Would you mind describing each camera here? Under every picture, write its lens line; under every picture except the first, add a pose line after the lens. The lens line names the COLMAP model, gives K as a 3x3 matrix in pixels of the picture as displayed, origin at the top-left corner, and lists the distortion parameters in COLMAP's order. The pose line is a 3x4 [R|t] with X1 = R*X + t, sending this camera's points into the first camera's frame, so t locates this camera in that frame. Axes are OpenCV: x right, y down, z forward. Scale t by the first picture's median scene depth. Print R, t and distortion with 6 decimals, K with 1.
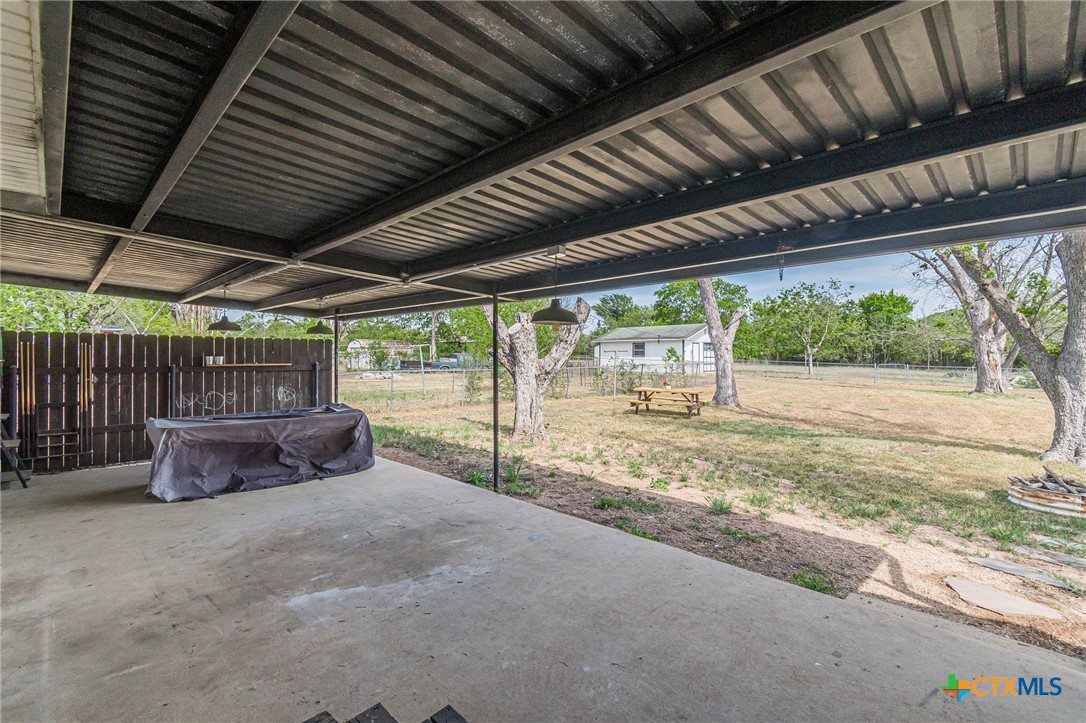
lens RADIAL K [[481.8, 0, 548.2], [0, 481.8, 357.5], [0, 0, 1]] dist [0.005059, 0.000029]
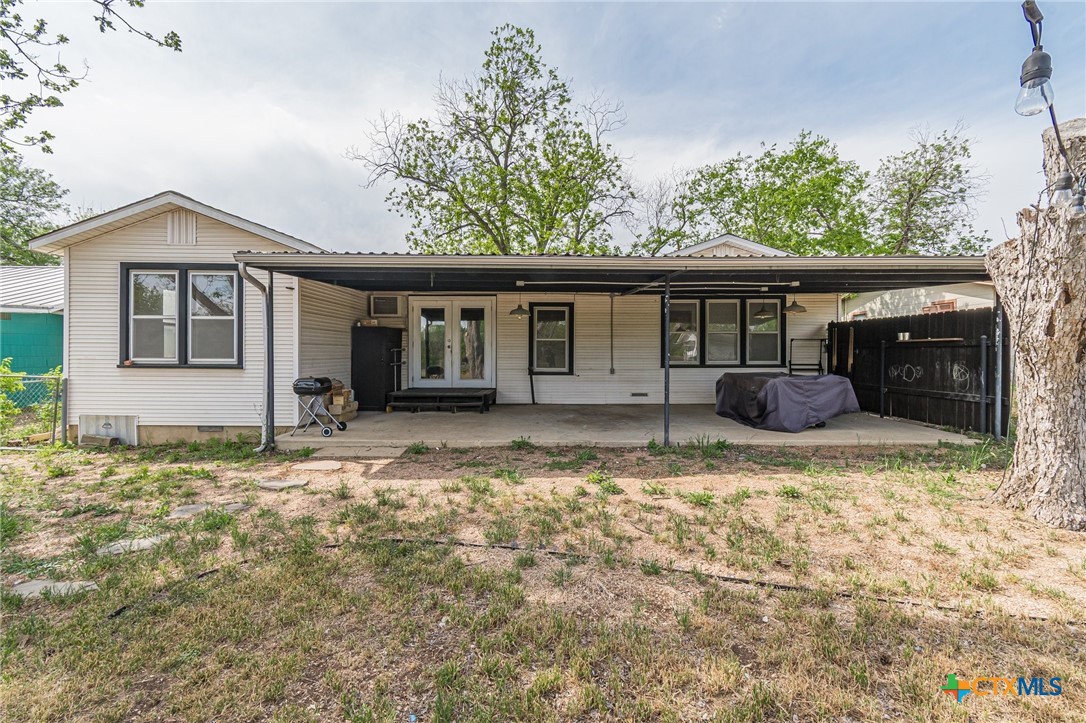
lens RADIAL K [[446.9, 0, 543.1], [0, 446.9, 351.6], [0, 0, 1]] dist [0.001153, 0.000086]
pose [[-0.693853, -0.000801, -0.720116, 0.639143], [-0.007107, 0.999958, 0.005736, 0.040539], [0.720081, 0.009097, -0.693830, 1.111005]]
